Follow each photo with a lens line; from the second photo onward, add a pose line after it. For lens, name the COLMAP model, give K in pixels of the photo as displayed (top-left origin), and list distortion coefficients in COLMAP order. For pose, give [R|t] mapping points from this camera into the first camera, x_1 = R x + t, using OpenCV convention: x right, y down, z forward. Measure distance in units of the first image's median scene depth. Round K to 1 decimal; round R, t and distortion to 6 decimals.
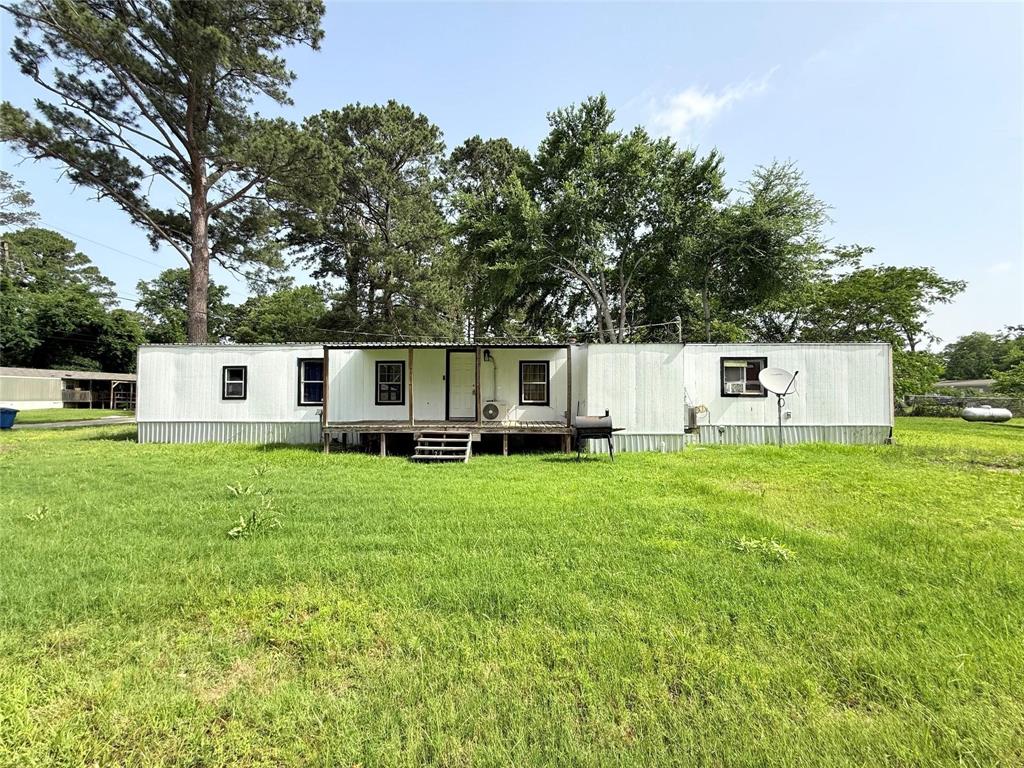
lens RADIAL K [[407.5, 0, 512.0], [0, 407.5, 384.0], [0, 0, 1]] dist [-0.000715, -0.000003]
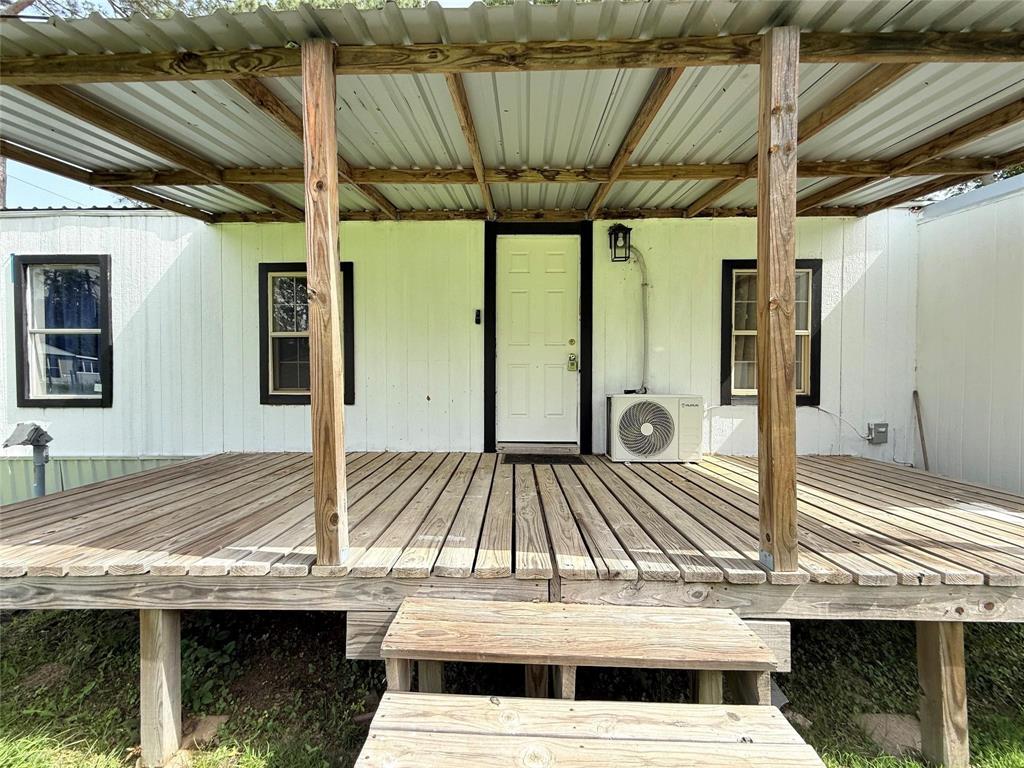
lens RADIAL K [[407.5, 0, 512.0], [0, 407.5, 384.0], [0, 0, 1]] dist [-0.000715, -0.000003]
pose [[0.999939, 0.000533, 0.011049, -0.143419], [-0.001052, 0.998896, 0.046959, 0.021629], [-0.011012, -0.046968, 0.998836, 0.675417]]
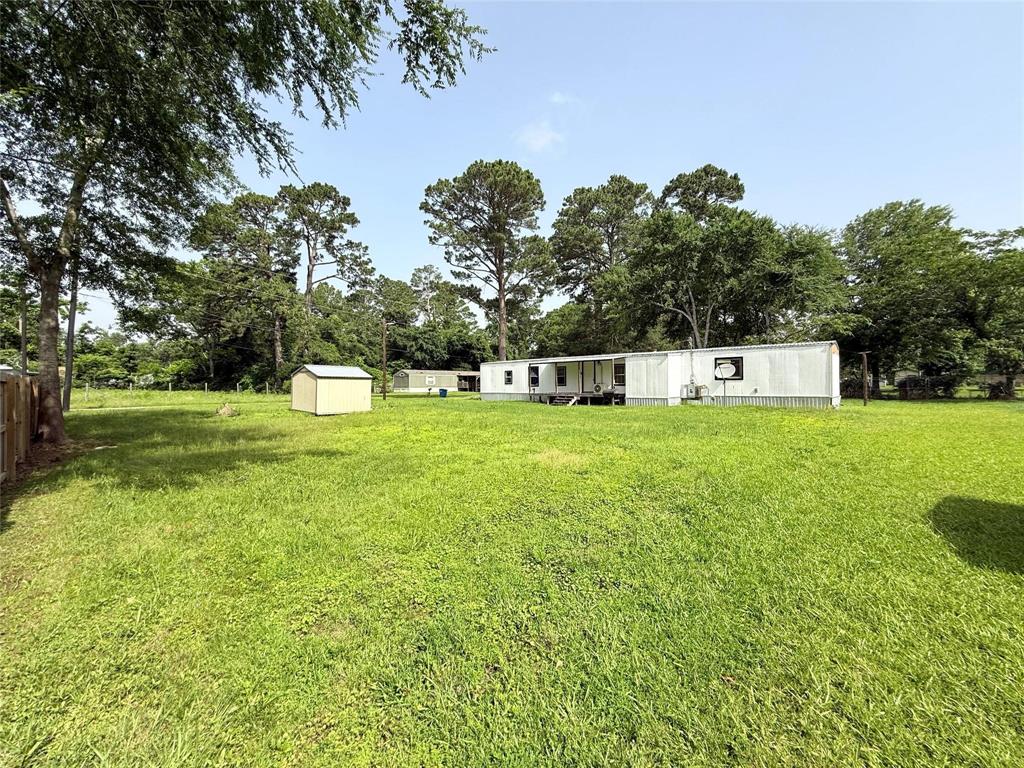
lens RADIAL K [[407.5, 0, 512.0], [0, 407.5, 384.0], [0, 0, 1]] dist [-0.000715, -0.000003]
pose [[0.768720, -0.008465, -0.639529, 0.937970], [0.026601, 0.999470, 0.018746, -0.008327], [0.639032, -0.031423, 0.768538, -0.915235]]
